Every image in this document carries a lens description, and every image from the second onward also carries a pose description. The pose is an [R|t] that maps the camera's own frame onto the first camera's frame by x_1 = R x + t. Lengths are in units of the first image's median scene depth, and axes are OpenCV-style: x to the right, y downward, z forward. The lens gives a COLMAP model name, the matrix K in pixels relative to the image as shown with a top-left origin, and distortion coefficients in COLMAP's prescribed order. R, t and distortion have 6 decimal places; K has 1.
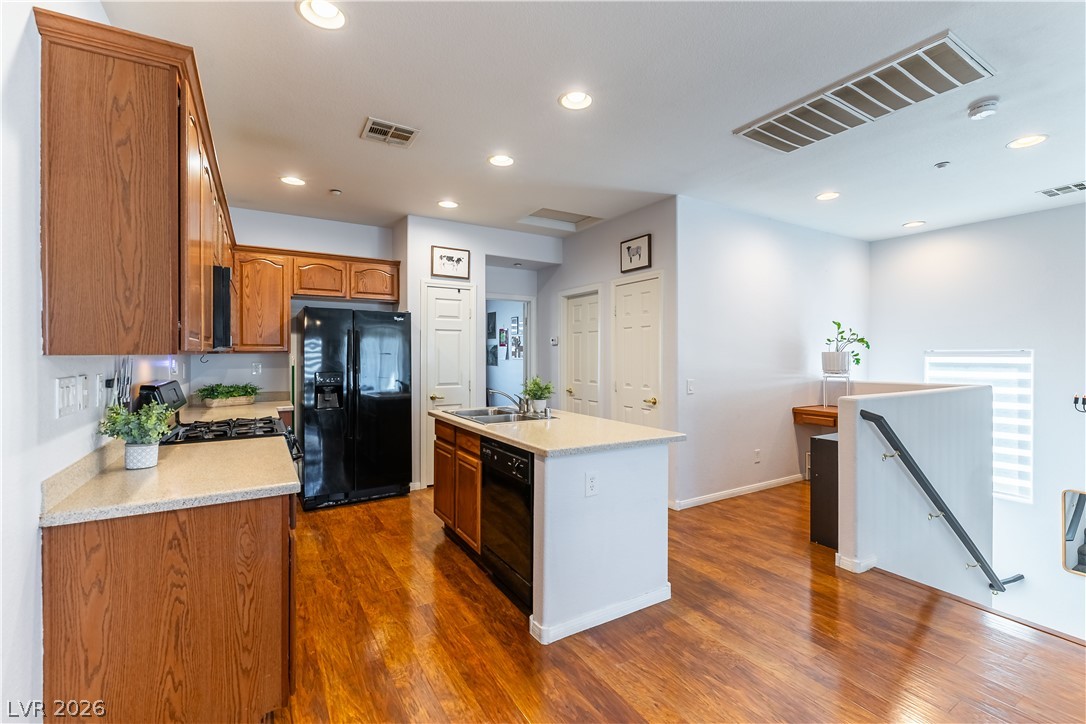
lens RADIAL K [[476.3, 0, 546.8], [0, 476.3, 356.8], [0, 0, 1]] dist [-0.006299, 0.002628]
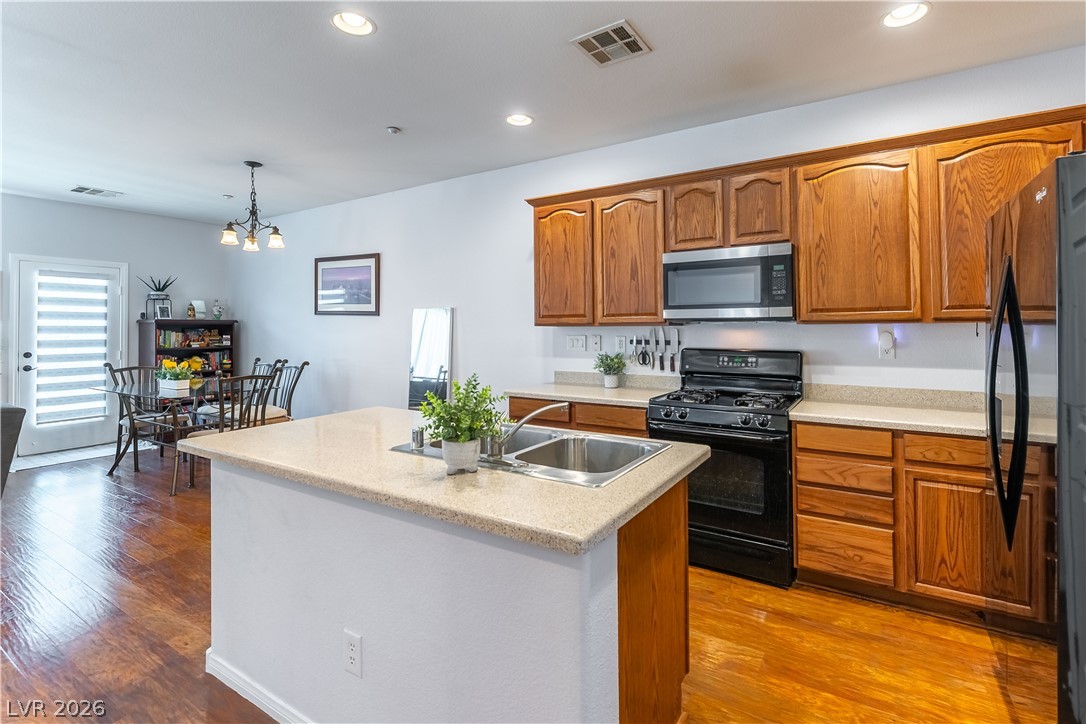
lens RADIAL K [[498.0, 0, 574.7], [0, 498.0, 322.8], [0, 0, 1]] dist [-0.003239, -0.001729]
pose [[-0.883656, -0.003985, -0.468120, 0.069661], [-0.000396, 0.999970, -0.007767, -0.000881], [0.468137, -0.006678, -0.883631, 1.075203]]
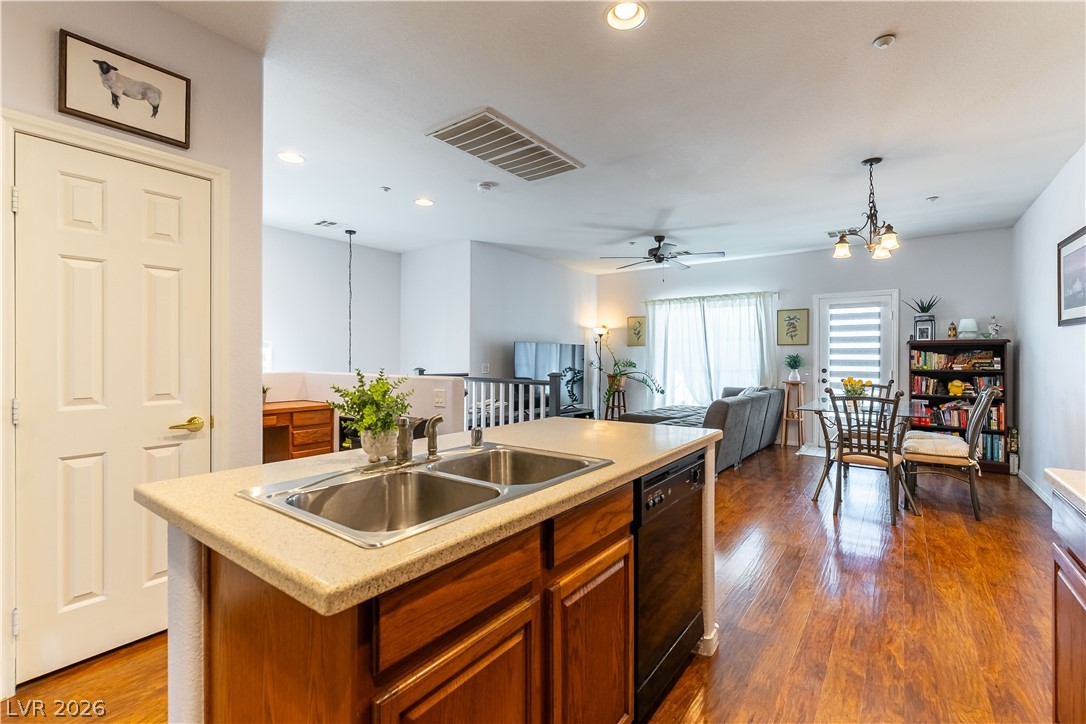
lens RADIAL K [[476.3, 0, 552.3], [0, 476.3, 359.9], [0, 0, 1]] dist [-0.006299, 0.002628]
pose [[-0.382401, -0.008539, 0.923957, -0.352403], [-0.001694, 0.999962, 0.008540, 0.021434], [-0.923995, 0.001701, -0.382401, 0.787791]]
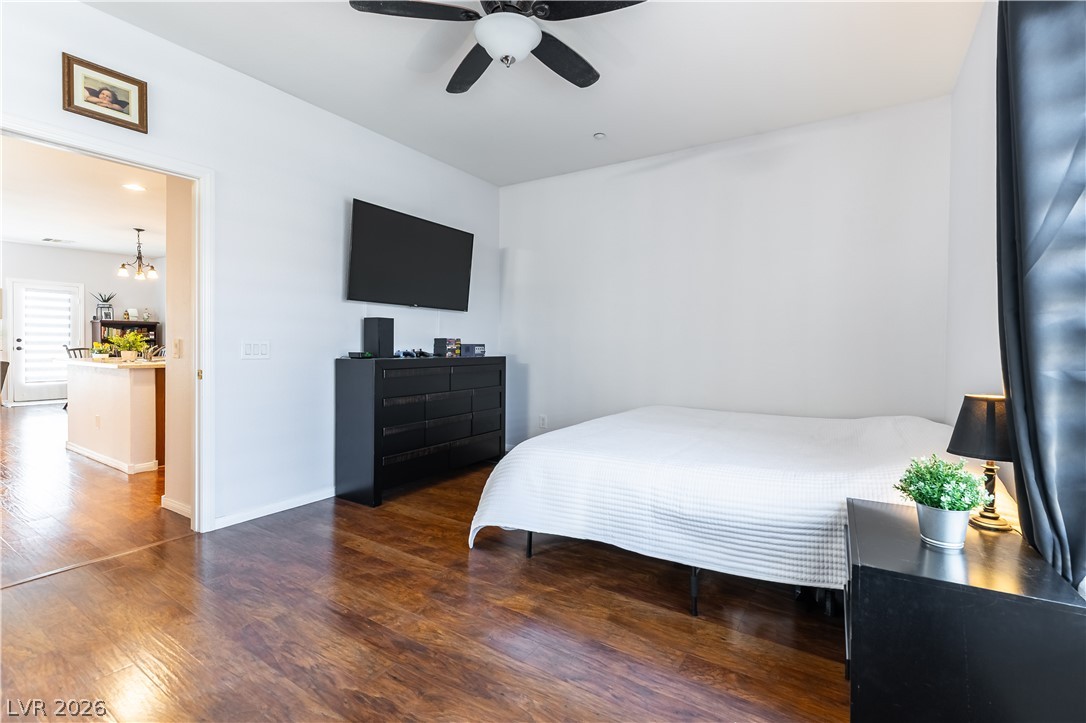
lens RADIAL K [[476.3, 0, 546.6], [0, 476.3, 351.4], [0, 0, 1]] dist [-0.006299, 0.002628]
pose [[-0.895827, -0.005417, -0.444371, -0.324133], [-0.015915, 0.999675, 0.019898, 0.039108], [0.444119, 0.024898, -0.895622, 1.932171]]
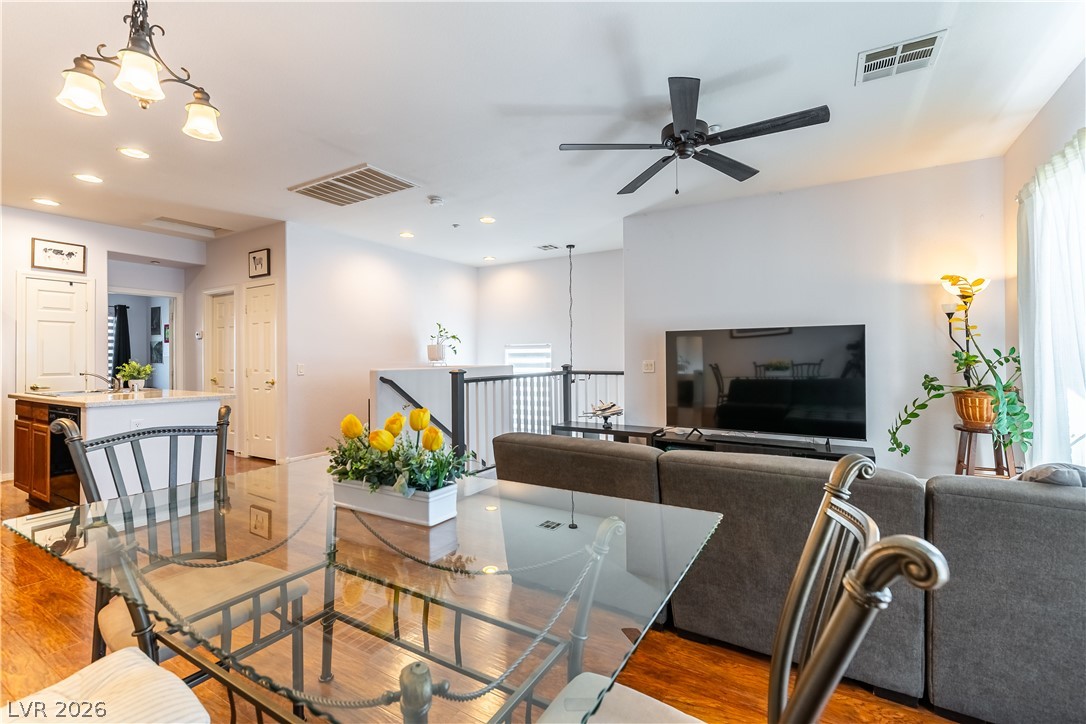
lens RADIAL K [[476.3, 0, 548.1], [0, 476.3, 356.5], [0, 0, 1]] dist [-0.006299, 0.002628]
pose [[0.882043, -0.006148, 0.471130, 0.257171], [0.010073, 0.999932, -0.005809, 0.037831], [-0.471062, 0.009869, 0.882045, -0.419240]]
